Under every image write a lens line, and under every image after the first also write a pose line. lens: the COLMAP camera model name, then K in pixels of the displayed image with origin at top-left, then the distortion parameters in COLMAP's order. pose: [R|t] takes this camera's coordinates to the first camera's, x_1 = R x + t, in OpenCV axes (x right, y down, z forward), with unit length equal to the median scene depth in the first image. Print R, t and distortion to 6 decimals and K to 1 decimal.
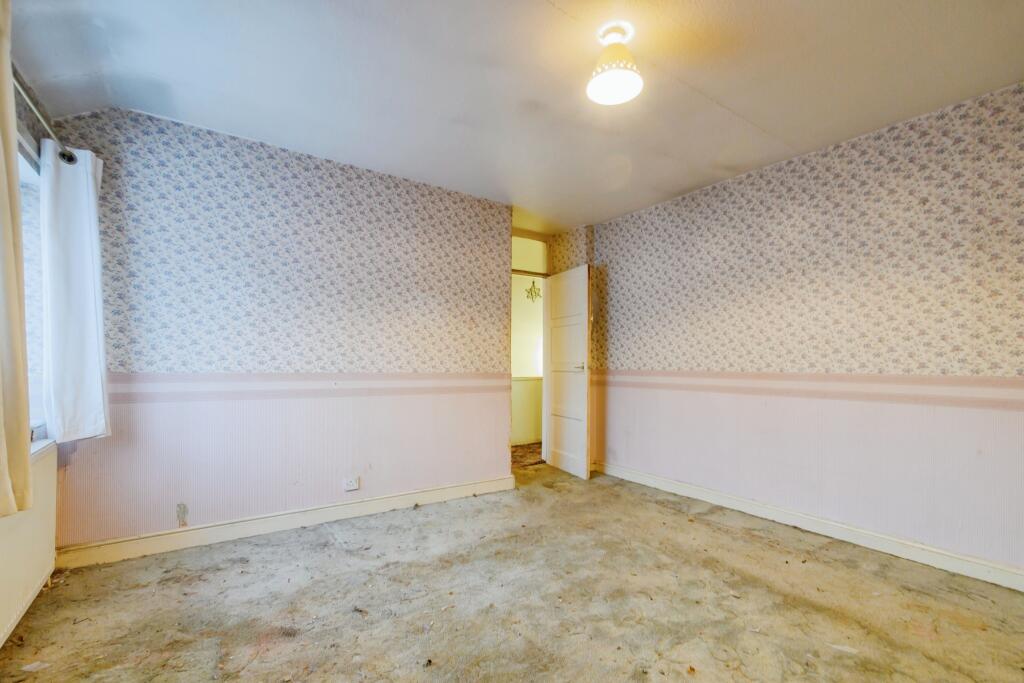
lens RADIAL K [[448.9, 0, 511.2], [0, 448.9, 380.8], [0, 0, 1]] dist [-0.000327, 0.000032]
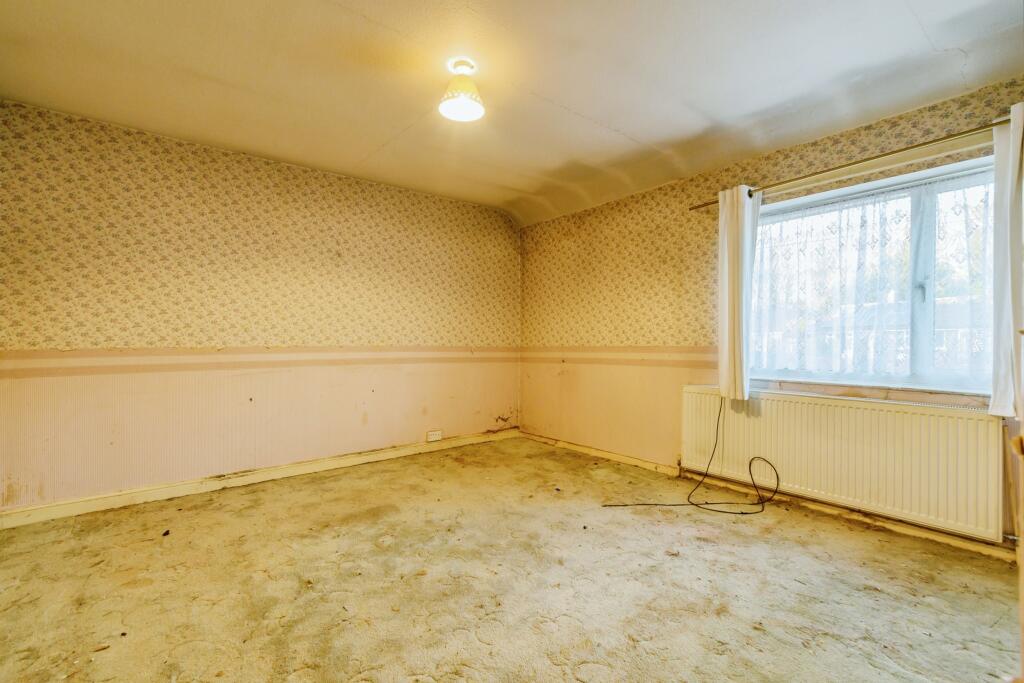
lens RADIAL K [[461.3, 0, 522.6], [0, 461.3, 331.9], [0, 0, 1]] dist [0.000751, 0.000148]
pose [[-0.996325, 0.004372, -0.085547, 0.093984], [0.002648, 0.999791, 0.020247, -0.051771], [0.085617, 0.019946, -0.996128, 1.353579]]
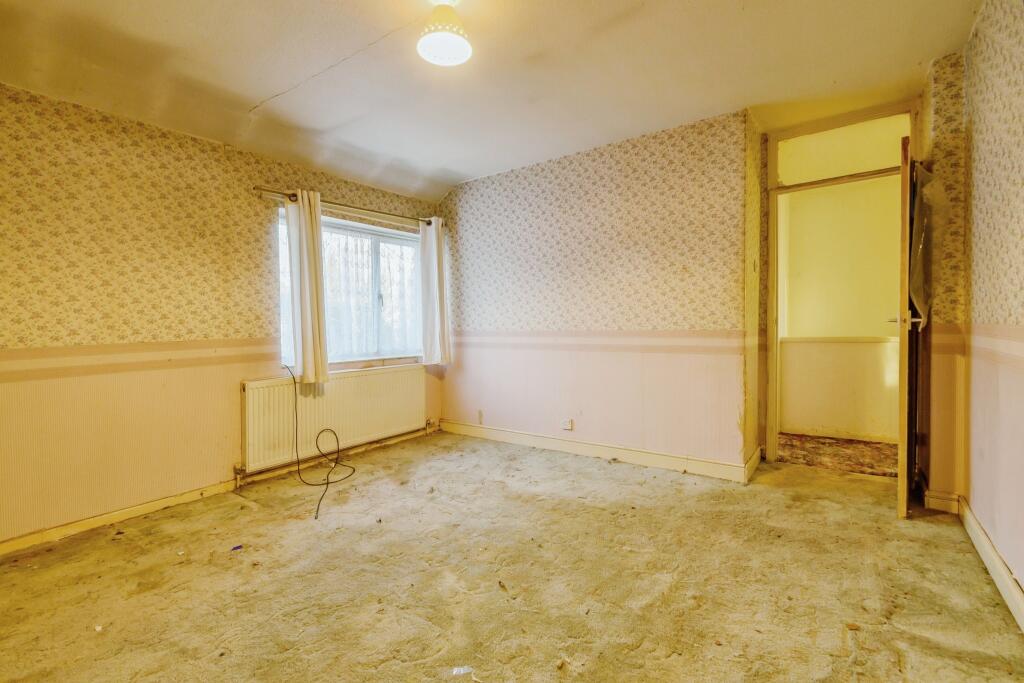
lens RADIAL K [[454.7, 0, 512.0], [0, 454.7, 341.5], [0, 0, 1]] dist [0.001958, 0.000496]
pose [[0.338180, 0.025899, -0.940725, 0.746174], [-0.011496, 0.999660, 0.023389, -0.016078], [0.941011, 0.002905, 0.338363, 0.467398]]
